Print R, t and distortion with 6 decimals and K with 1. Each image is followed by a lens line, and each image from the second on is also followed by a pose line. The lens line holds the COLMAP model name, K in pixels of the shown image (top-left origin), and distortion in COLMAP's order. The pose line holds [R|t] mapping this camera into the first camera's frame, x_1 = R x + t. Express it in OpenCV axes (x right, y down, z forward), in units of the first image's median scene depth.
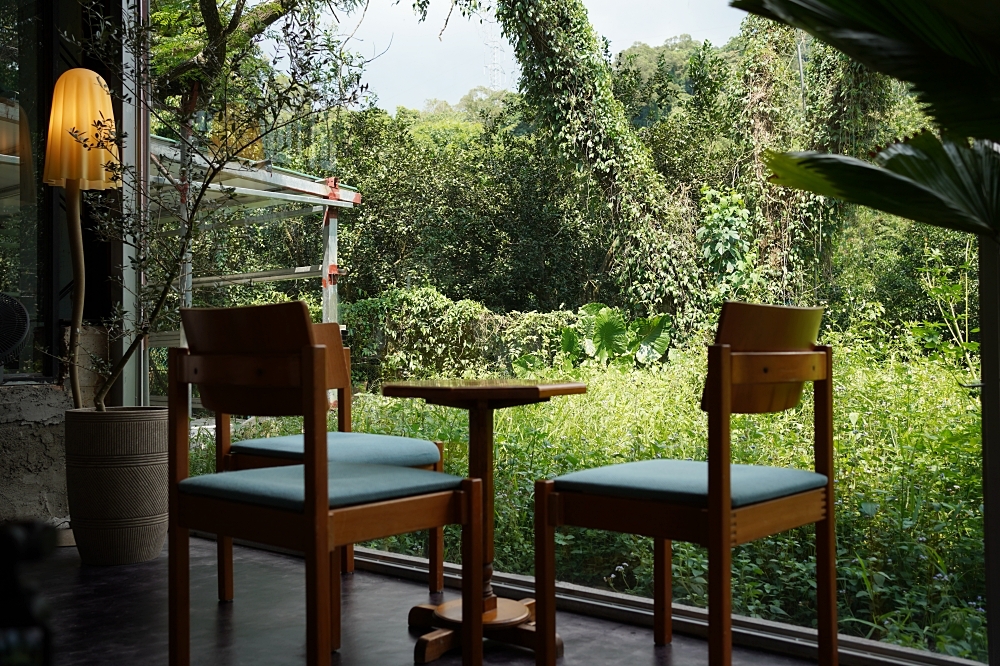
lens RADIAL K [[1013.1, 0, 500.0], [0, 1013.1, 333.0], [0, 0, 1]] dist [-0.062130, 0.130705]
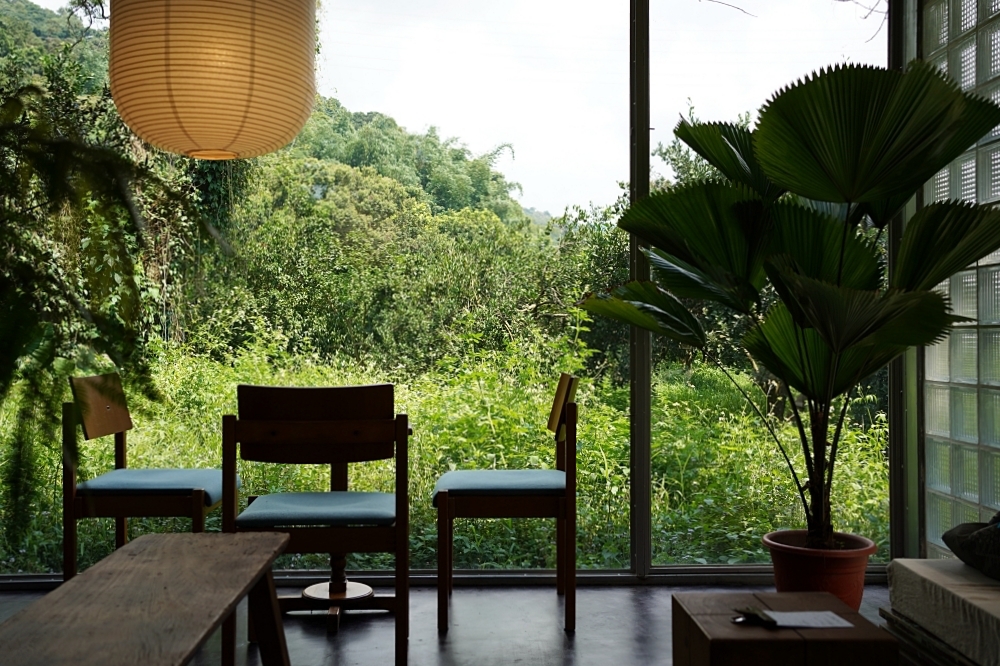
lens RADIAL K [[1013.1, 0, 500.0], [0, 1013.1, 333.0], [0, 0, 1]] dist [-0.062130, 0.130705]
pose [[0.749132, 0.010492, 0.662338, -0.160282], [-0.015534, 0.999878, 0.001730, -0.017024], [-0.662239, -0.011585, 0.749203, -0.037059]]
